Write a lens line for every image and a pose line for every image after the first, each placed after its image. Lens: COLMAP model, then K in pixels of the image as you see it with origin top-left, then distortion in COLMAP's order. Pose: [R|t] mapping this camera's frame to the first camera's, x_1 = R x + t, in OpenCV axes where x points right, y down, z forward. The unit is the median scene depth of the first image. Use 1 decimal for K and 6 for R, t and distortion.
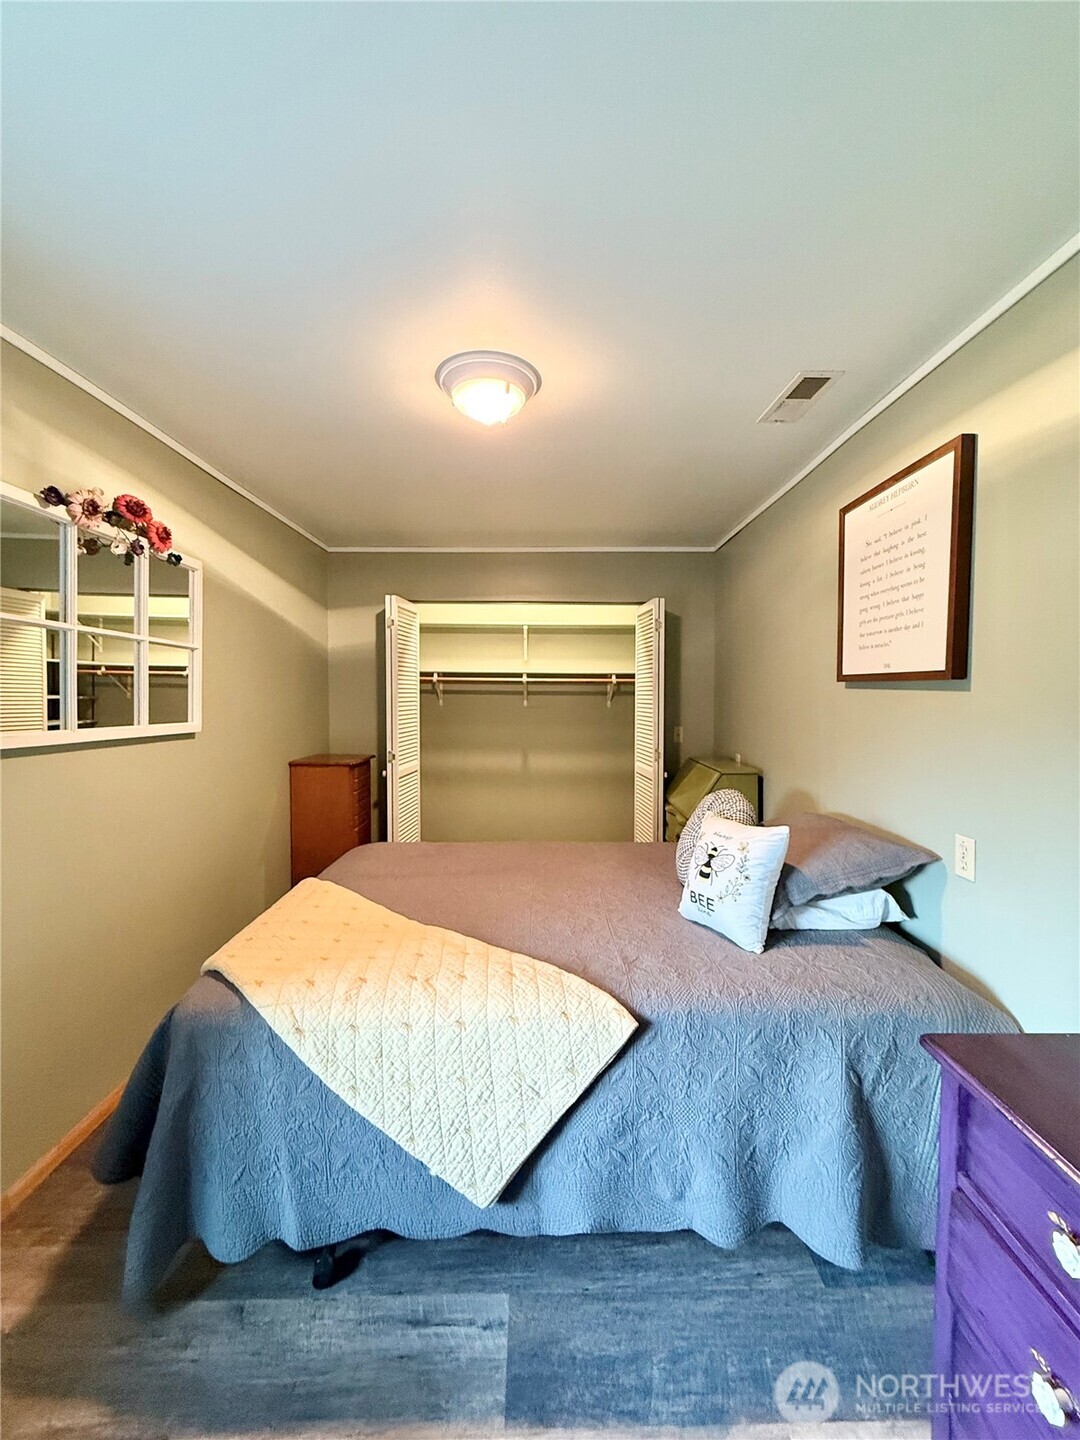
lens RADIAL K [[575.1, 0, 541.7], [0, 575.1, 715.3], [0, 0, 1]] dist [-0.002542, 0.001288]
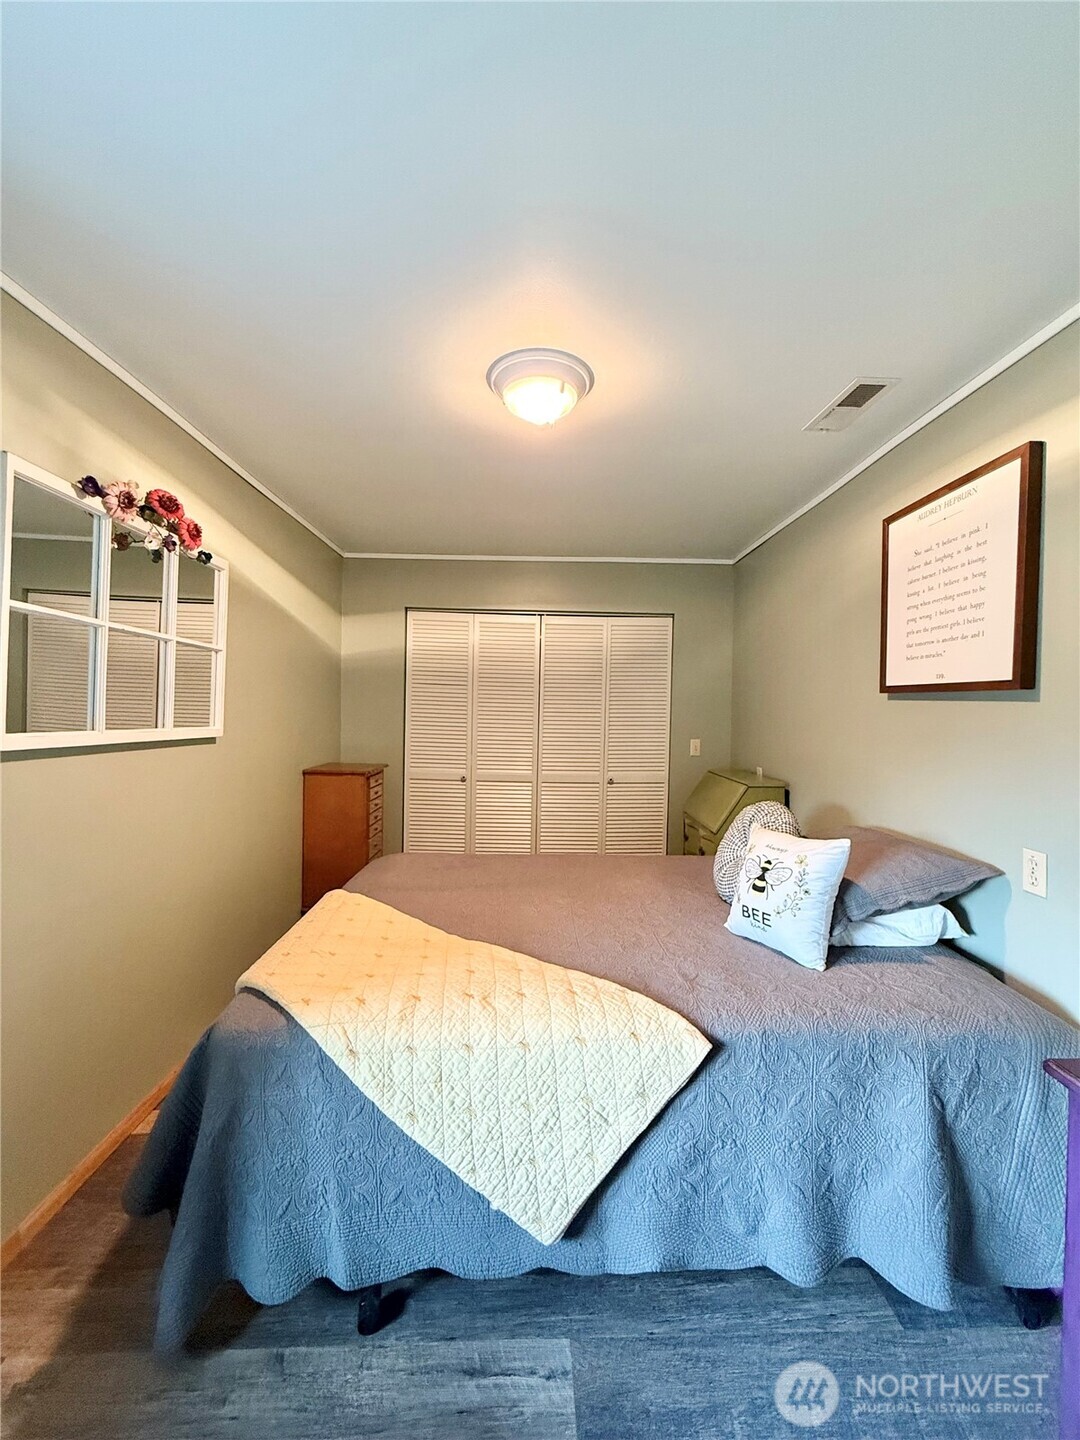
lens RADIAL K [[575.1, 0, 541.7], [0, 575.1, 715.2], [0, 0, 1]] dist [-0.002542, 0.001288]
pose [[0.999748, 0.012700, 0.018488, -0.126830], [-0.012229, 0.999604, -0.025344, 0.018160], [-0.018802, 0.025112, 0.999508, 0.041037]]
